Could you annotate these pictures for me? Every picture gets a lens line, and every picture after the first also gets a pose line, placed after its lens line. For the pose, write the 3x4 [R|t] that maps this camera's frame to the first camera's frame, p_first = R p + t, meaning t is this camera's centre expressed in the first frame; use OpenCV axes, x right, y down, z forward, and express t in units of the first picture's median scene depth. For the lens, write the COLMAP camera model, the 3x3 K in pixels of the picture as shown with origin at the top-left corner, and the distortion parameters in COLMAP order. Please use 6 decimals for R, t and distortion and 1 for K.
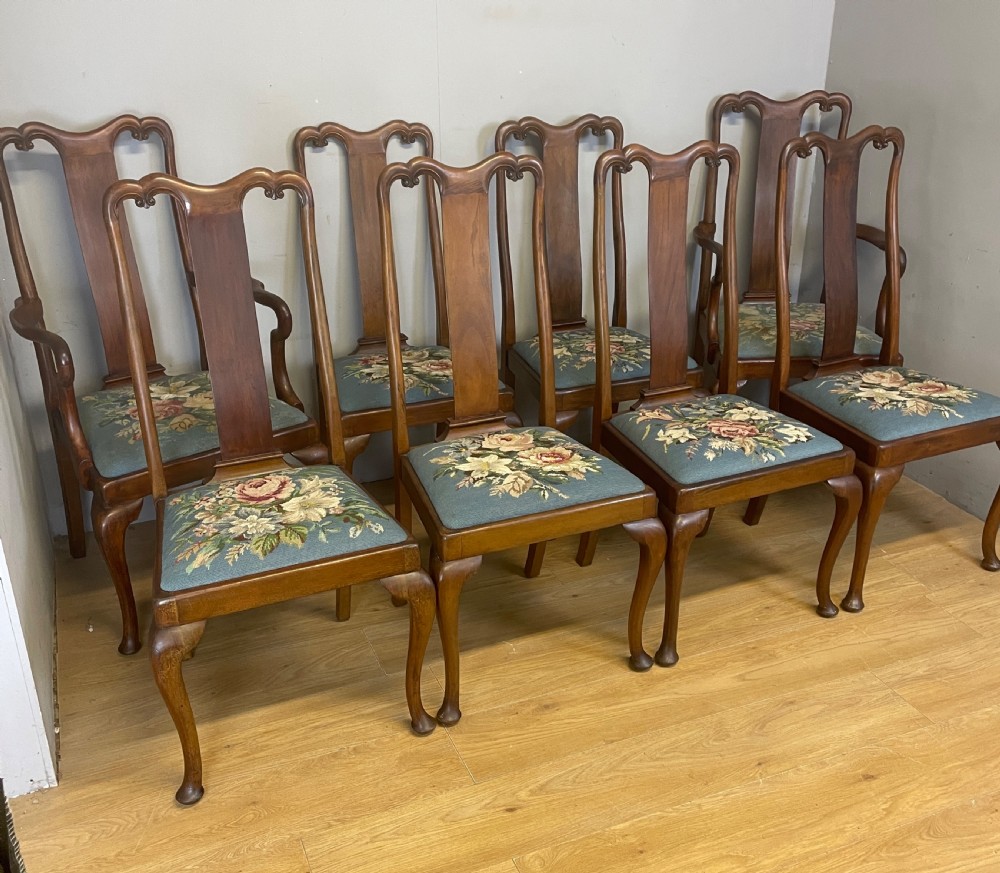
lens RADIAL K [[1001.8, 0, 488.2], [0, 1001.8, 445.3], [0, 0, 1]] dist [0.045061, 0.000000]
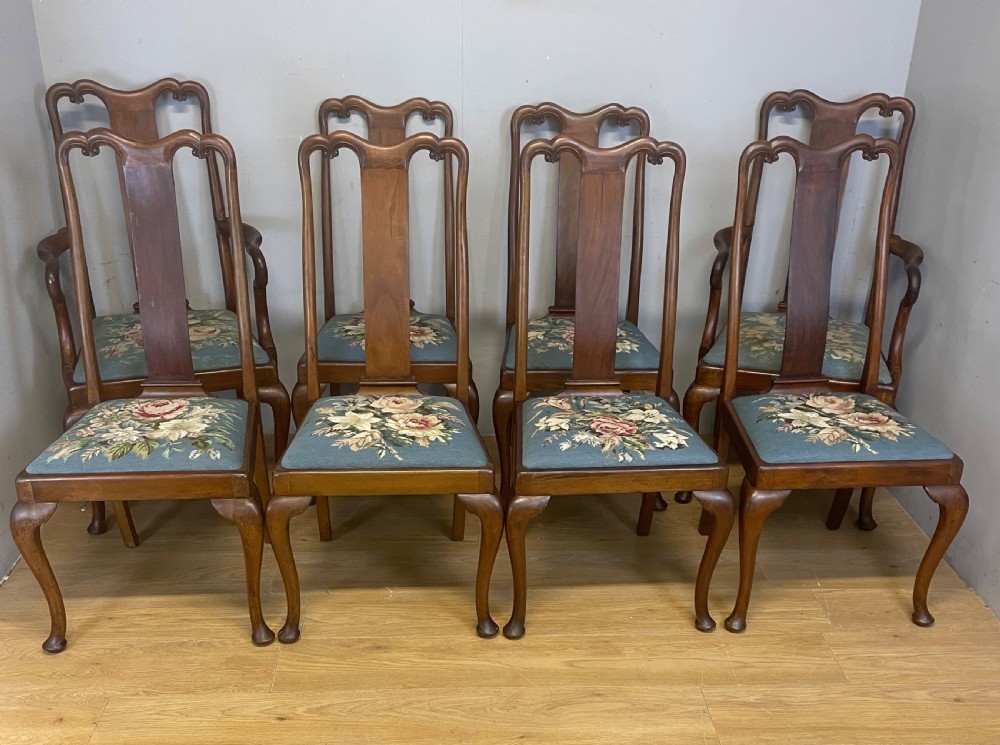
lens RADIAL K [[998.1, 0, 502.1], [0, 998.1, 473.3], [0, 0, 1]] dist [0.058382, 0.000000]
pose [[0.942462, 0.167822, -0.289138, 0.417666], [-0.154785, 0.985636, 0.067554, -0.019243], [0.296322, -0.018913, 0.954901, 0.000968]]
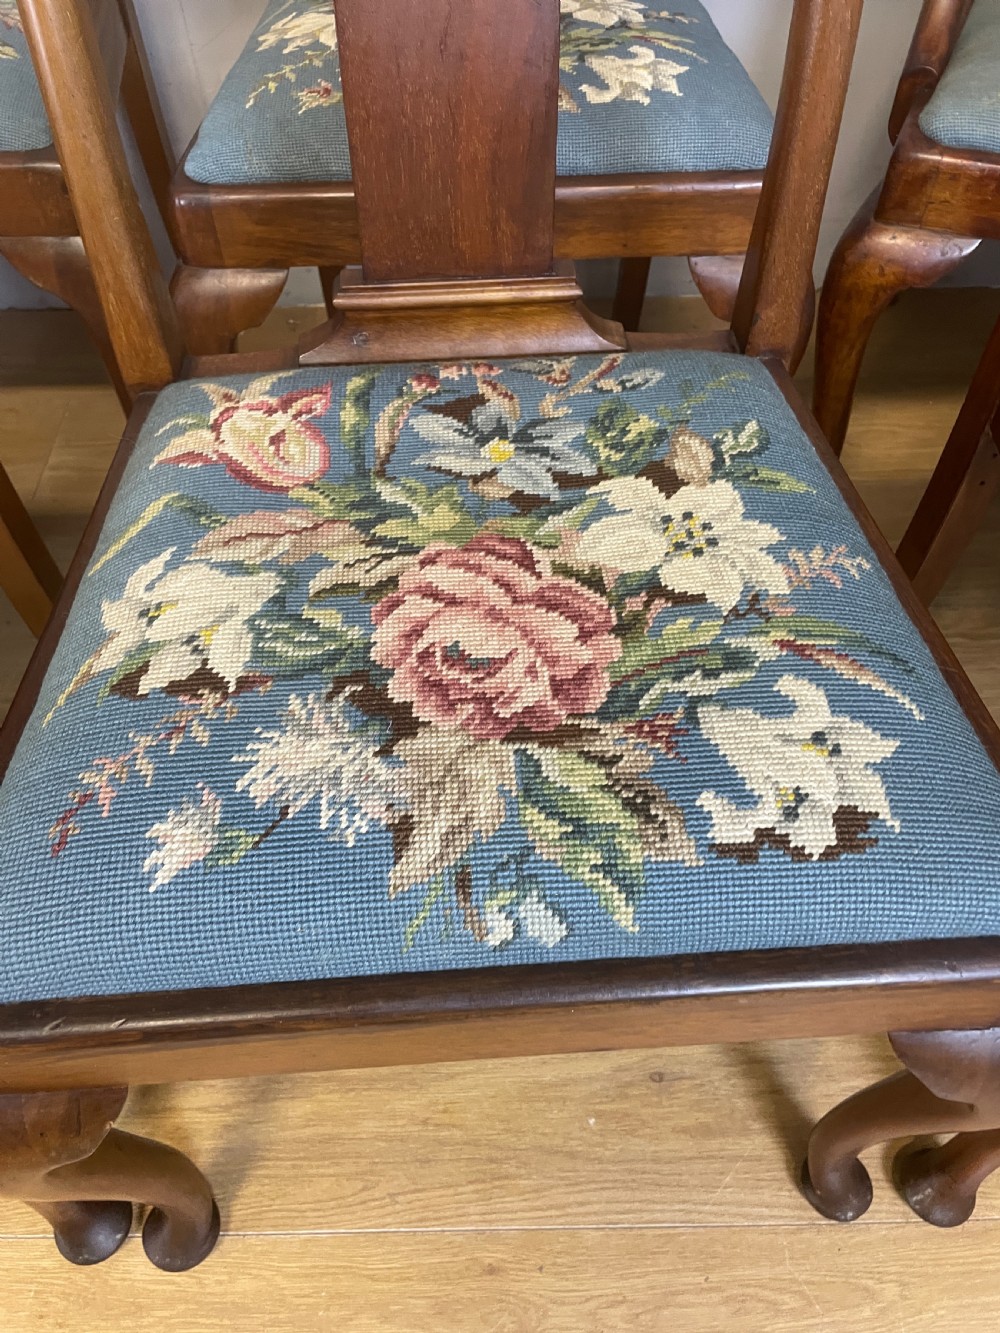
lens RADIAL K [[1025.2, 0, 500.4], [0, 1025.2, 672.2], [0, 0, 1]] dist [0.074540, -0.015504]
pose [[0.931815, 0.281437, -0.229159, 0.278378], [-0.137941, 0.858656, 0.493641, -0.103086], [0.335698, -0.428371, 0.838931, 0.794916]]
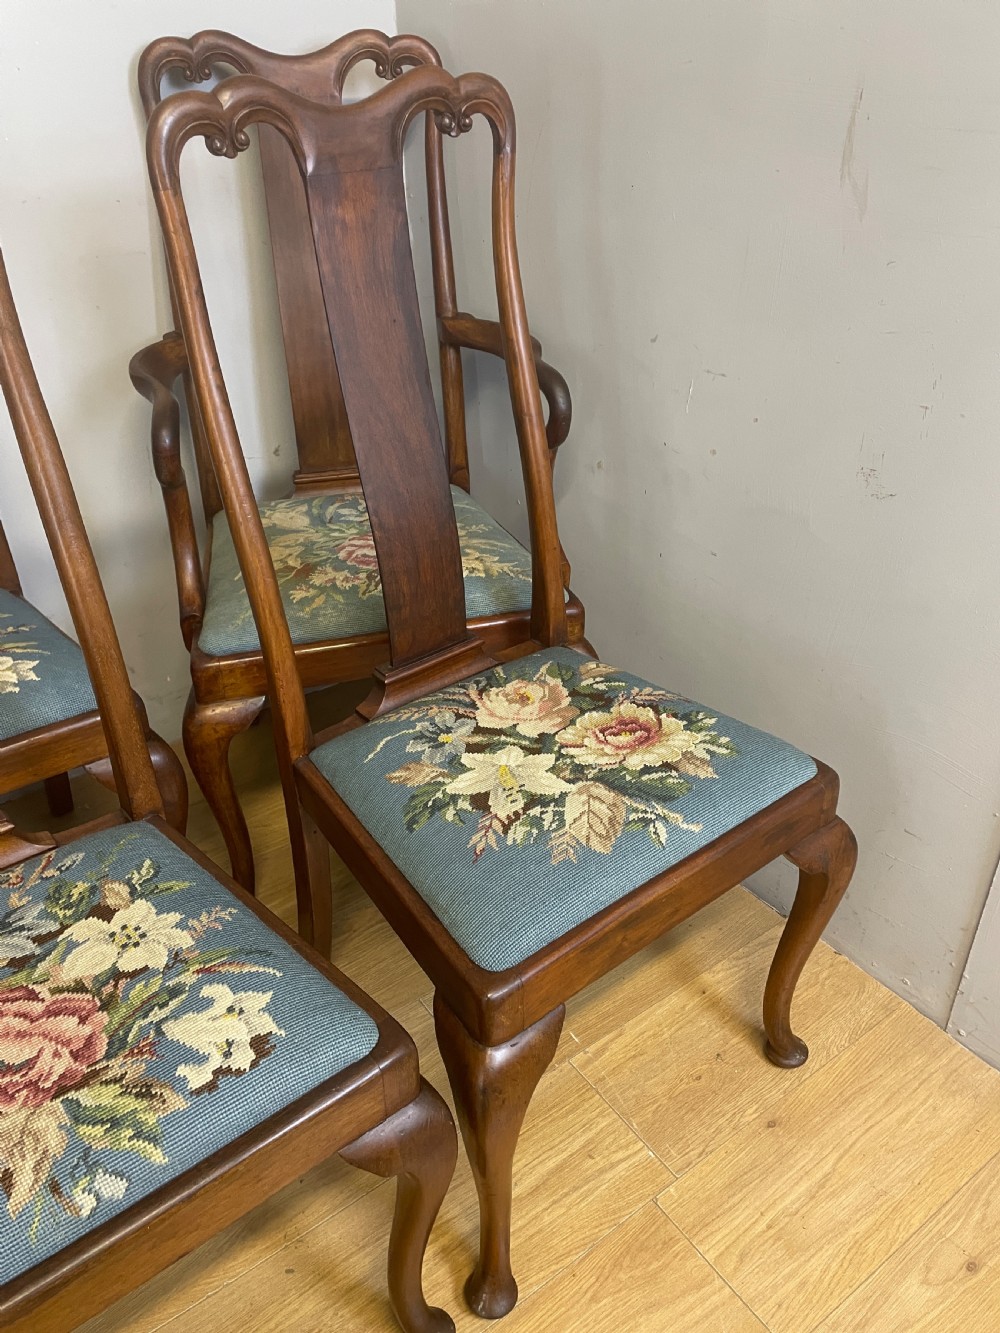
lens RADIAL K [[1006.5, 0, 489.3], [0, 1006.5, 664.7], [0, 0, 1]] dist [0.063755, -0.063272]
pose [[0.972317, -0.129998, 0.194166, 0.322374], [0.105356, 0.985596, 0.132290, -0.153697], [-0.208567, -0.108172, 0.972008, 0.642734]]
